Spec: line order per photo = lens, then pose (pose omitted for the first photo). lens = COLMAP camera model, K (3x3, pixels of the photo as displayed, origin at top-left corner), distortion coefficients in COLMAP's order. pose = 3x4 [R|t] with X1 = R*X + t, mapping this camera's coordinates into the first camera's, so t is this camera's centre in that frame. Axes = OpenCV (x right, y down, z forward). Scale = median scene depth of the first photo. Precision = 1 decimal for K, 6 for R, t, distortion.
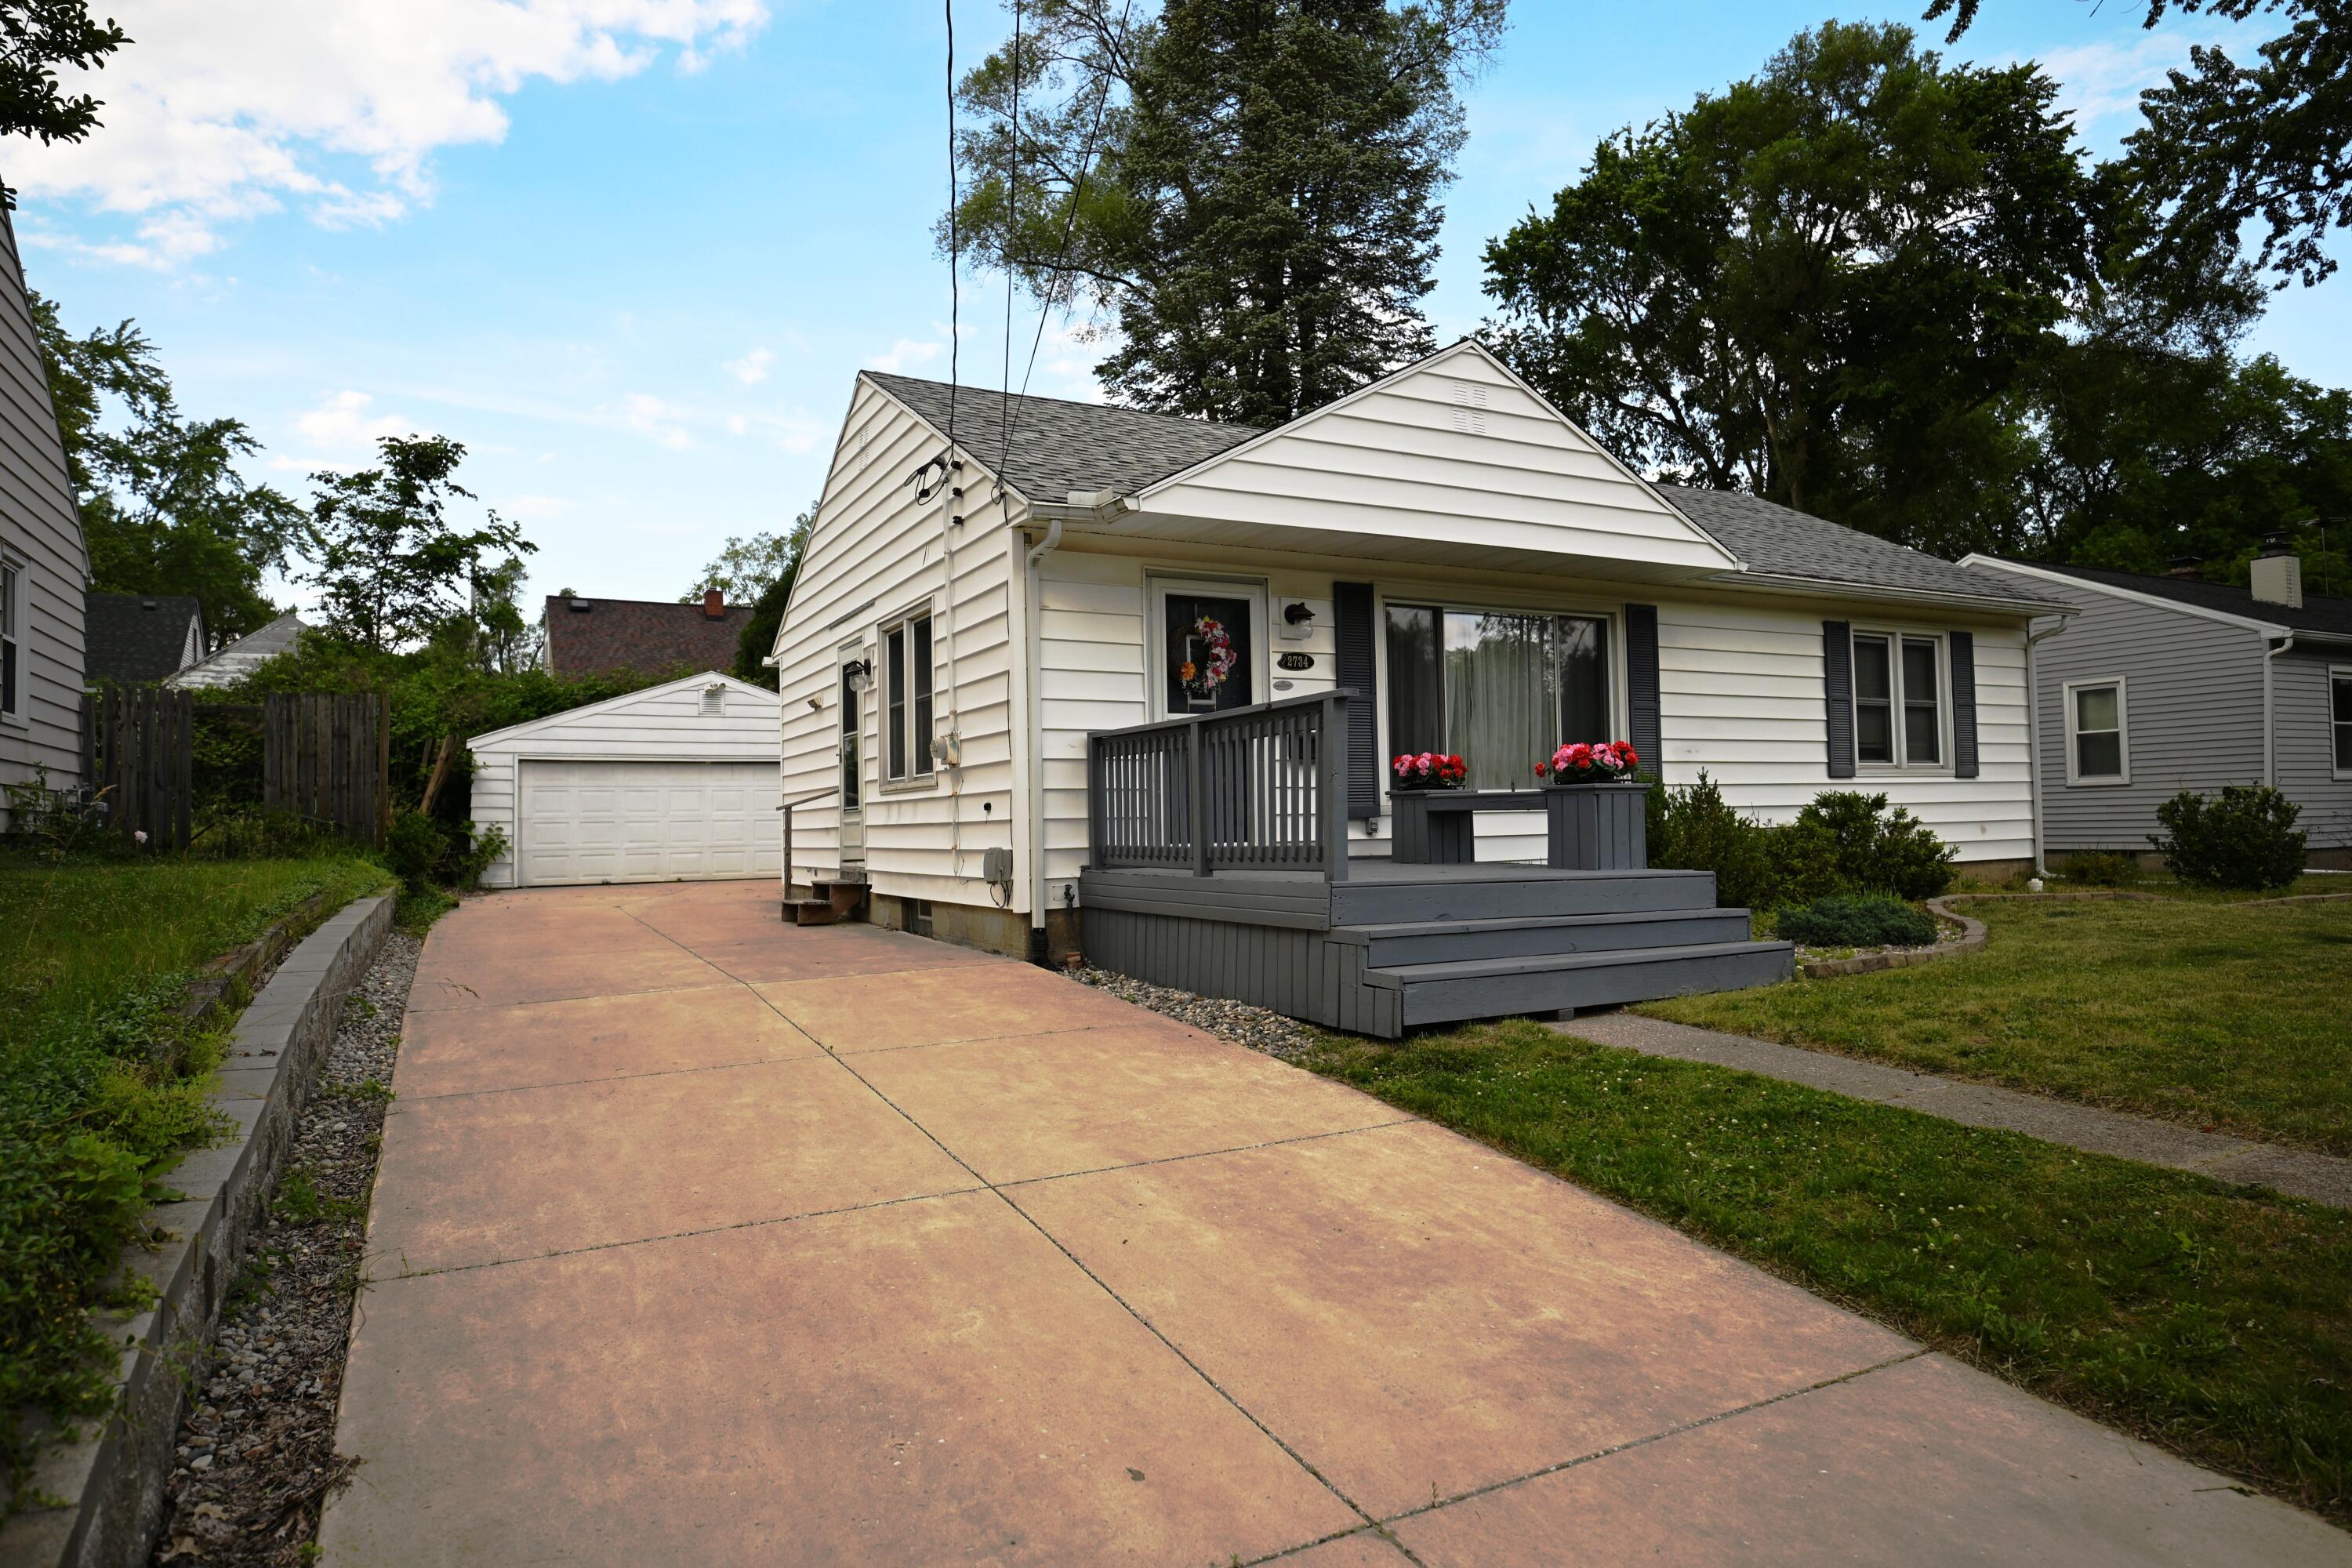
lens RADIAL K [[1345.1, 0, 1186.3], [0, 1345.1, 781.6], [0, 0, 1]] dist [-0.009881, 0.008144]
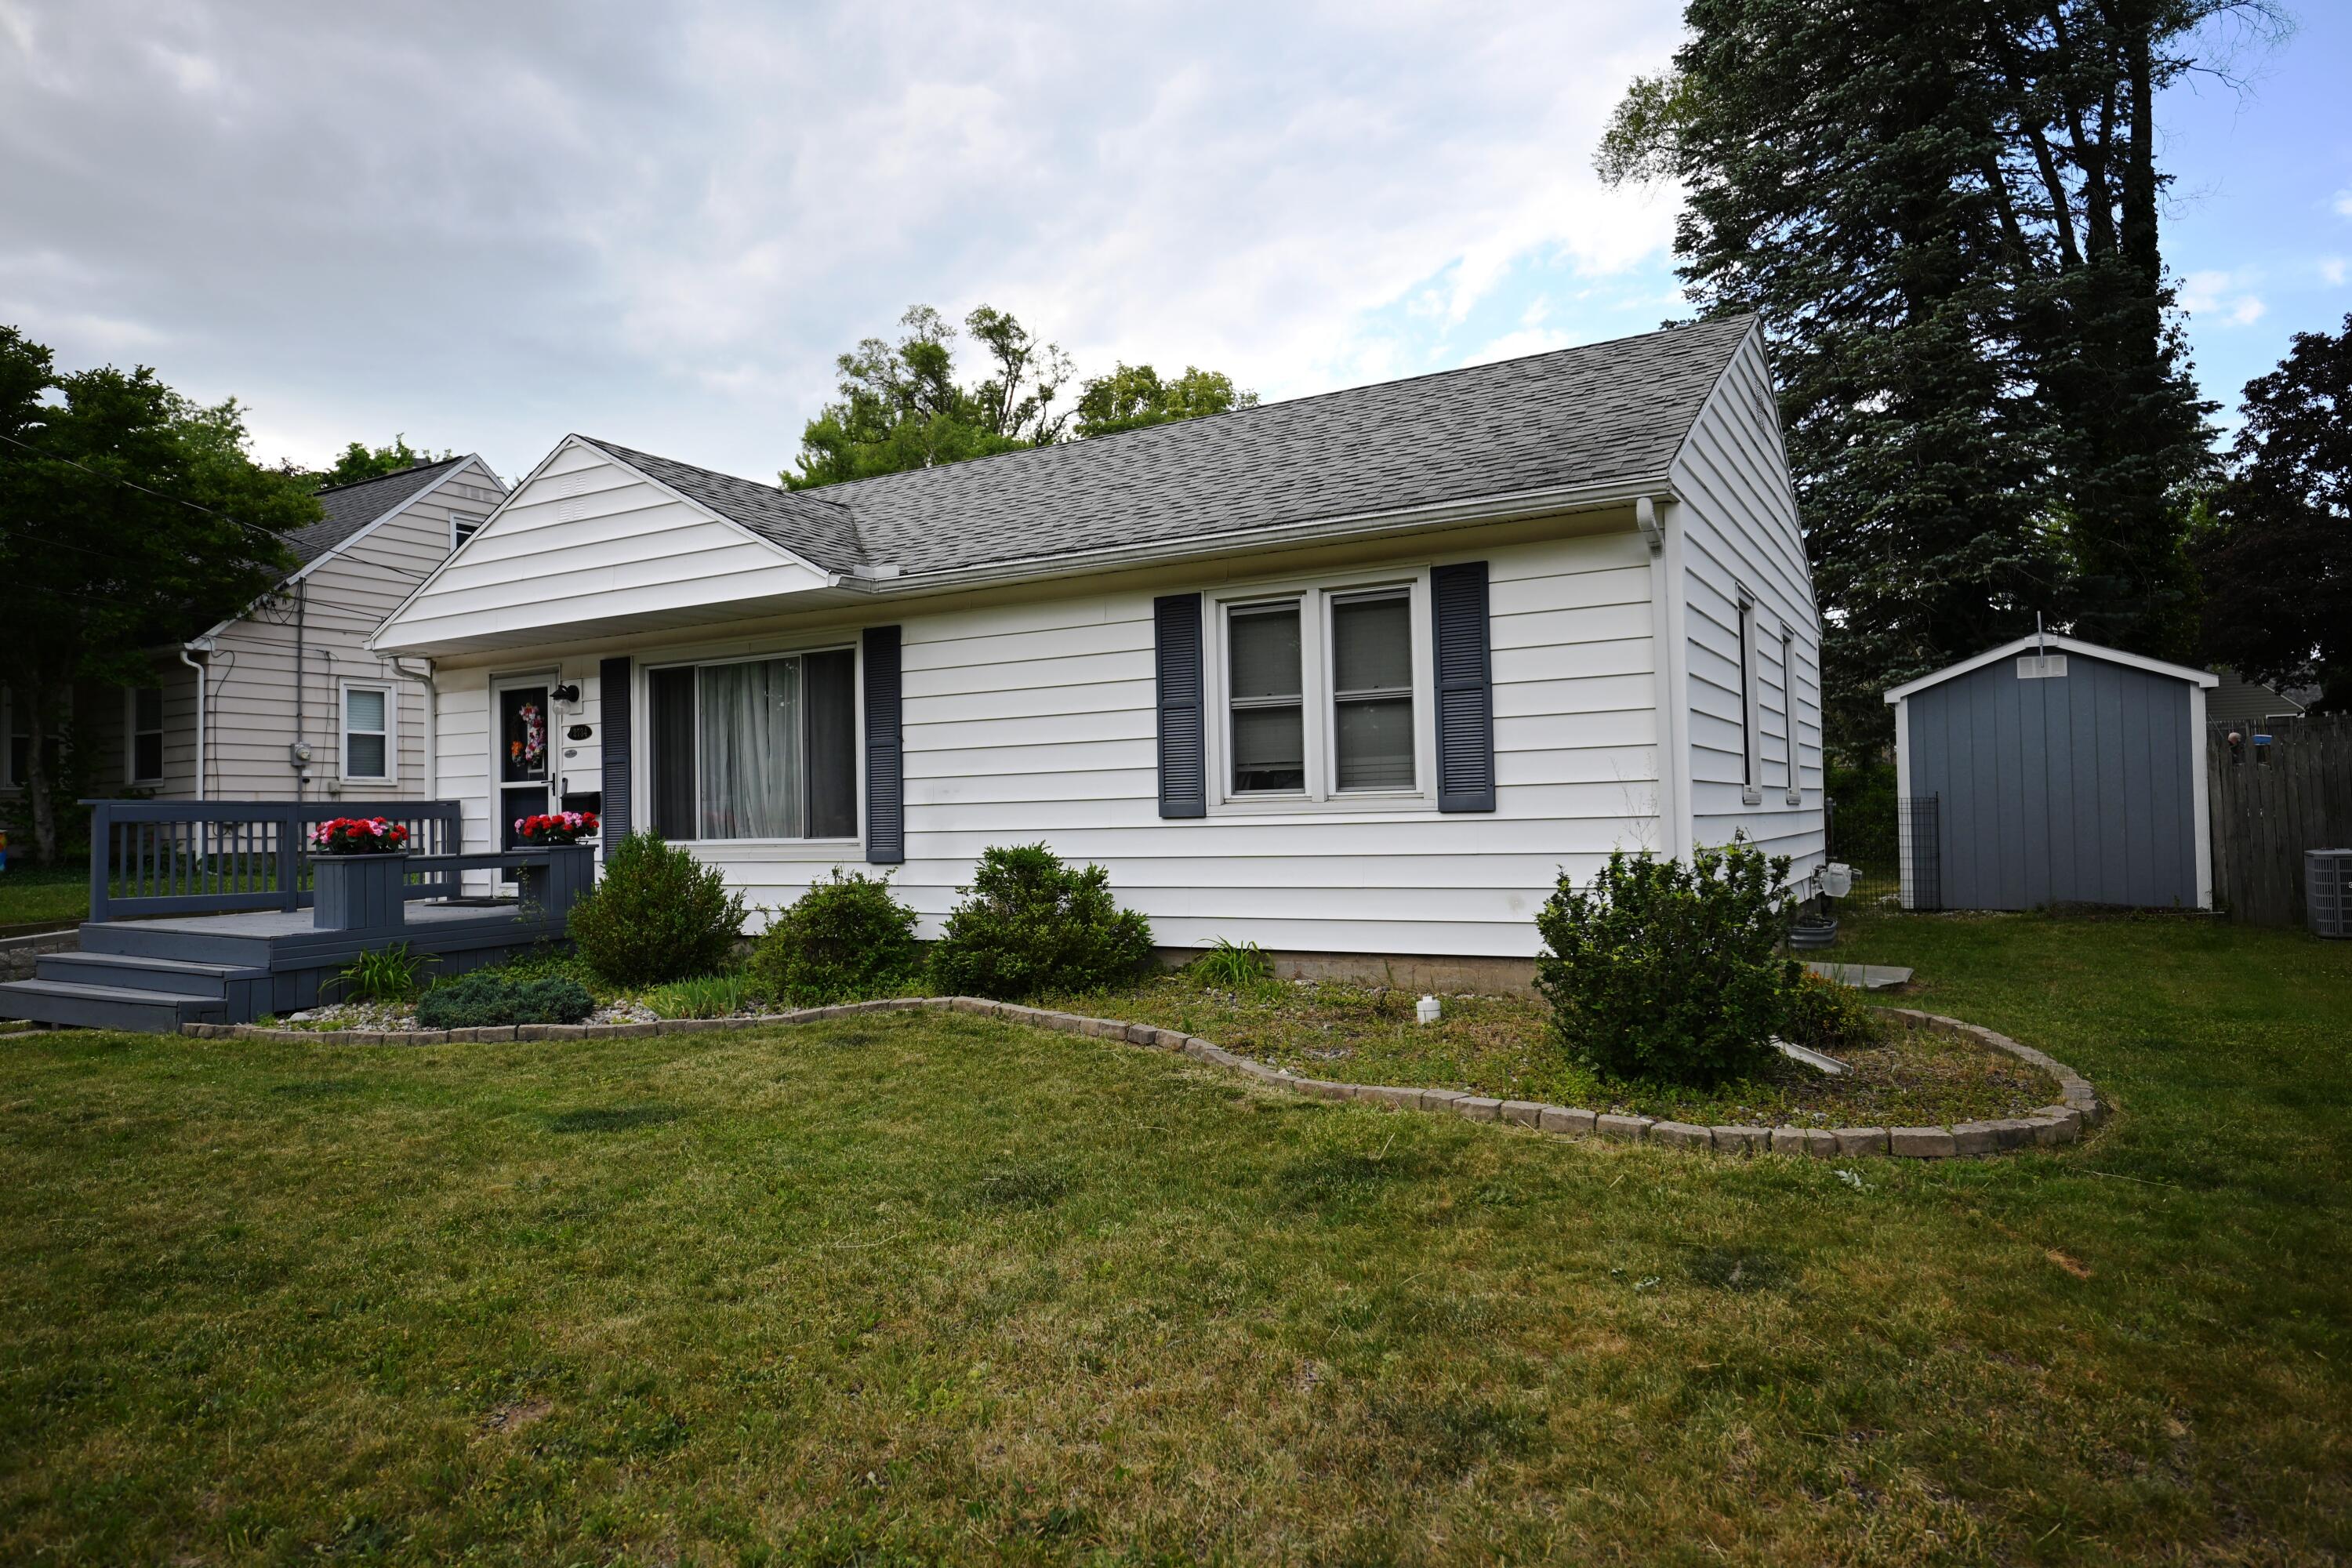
lens RADIAL K [[1345.1, 0, 1191.8], [0, 1345.1, 770.7], [0, 0, 1]] dist [-0.009881, 0.008144]
pose [[0.553197, -0.013508, -0.832941, 0.996865], [0.045067, 0.998890, 0.013733, -0.034346], [0.831830, -0.045135, 0.553192, 0.574717]]
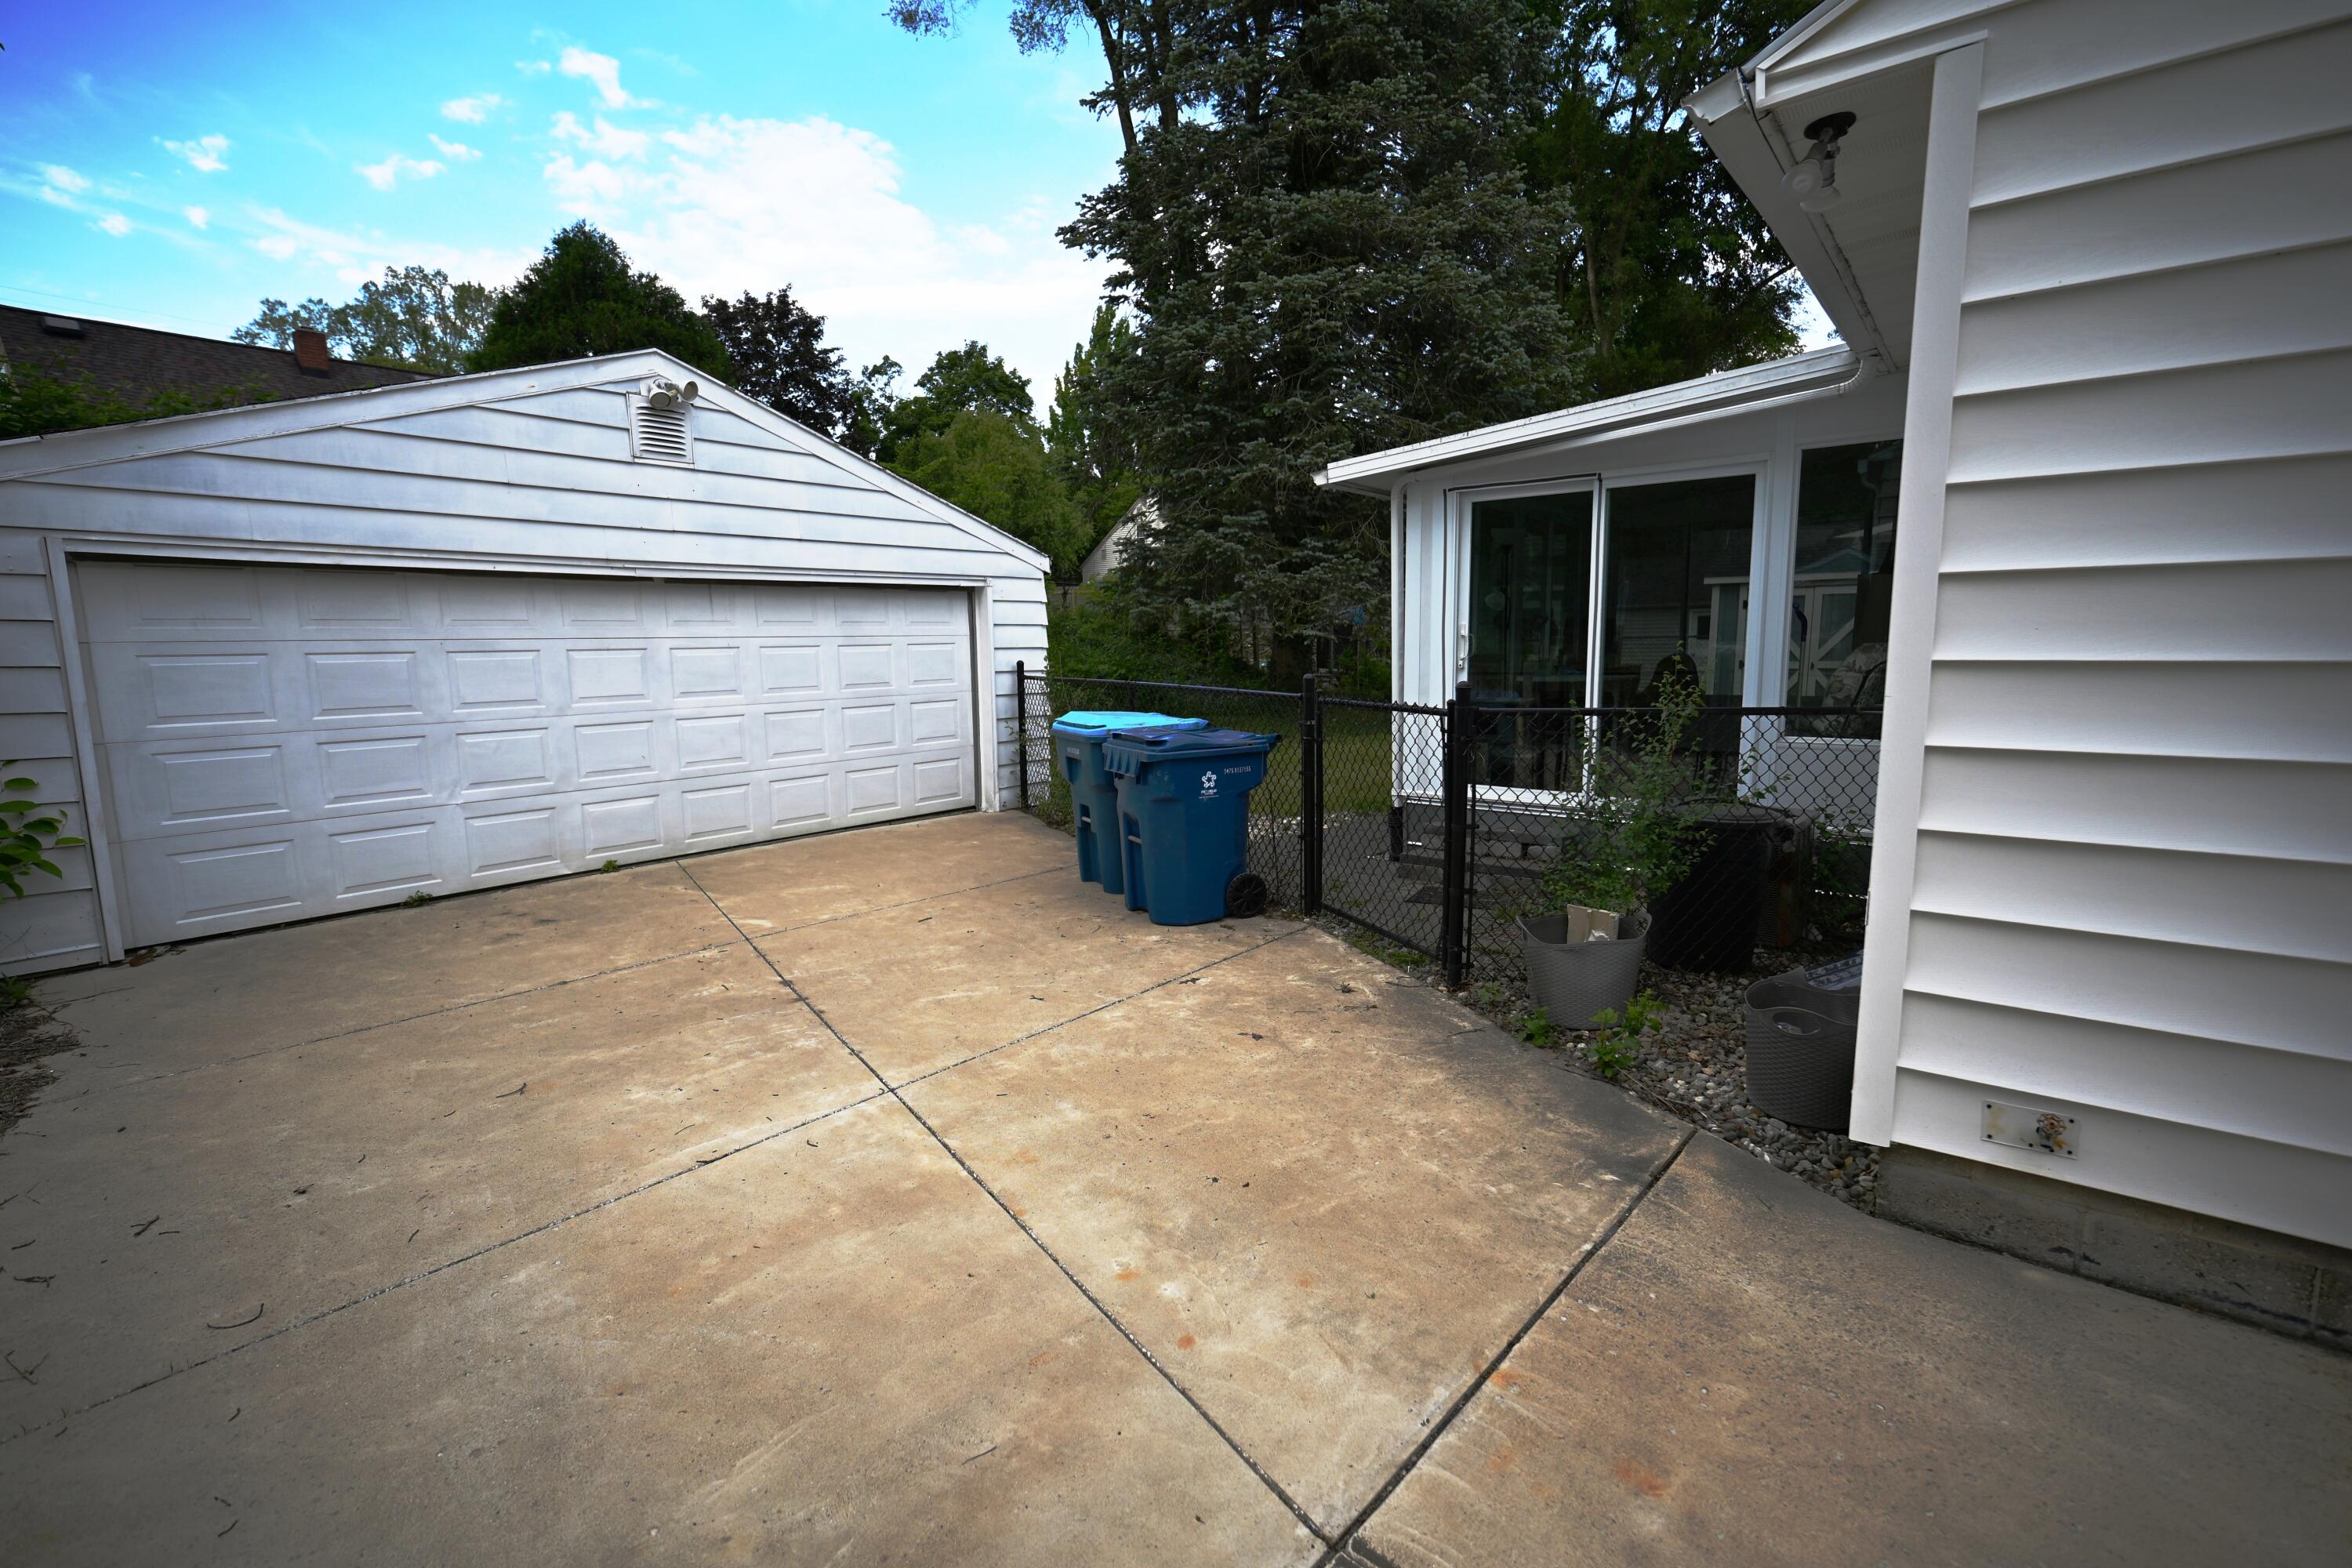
lens RADIAL K [[1041.6, 0, 1177.4], [0, 1041.6, 796.8], [0, 0, 1]] dist [-0.001896, 0.000012]
pose [[0.920981, -0.052550, 0.386048, -0.518949], [-0.014579, 0.985520, 0.168932, -0.008400], [-0.389335, -0.161211, 0.906879, 0.981939]]
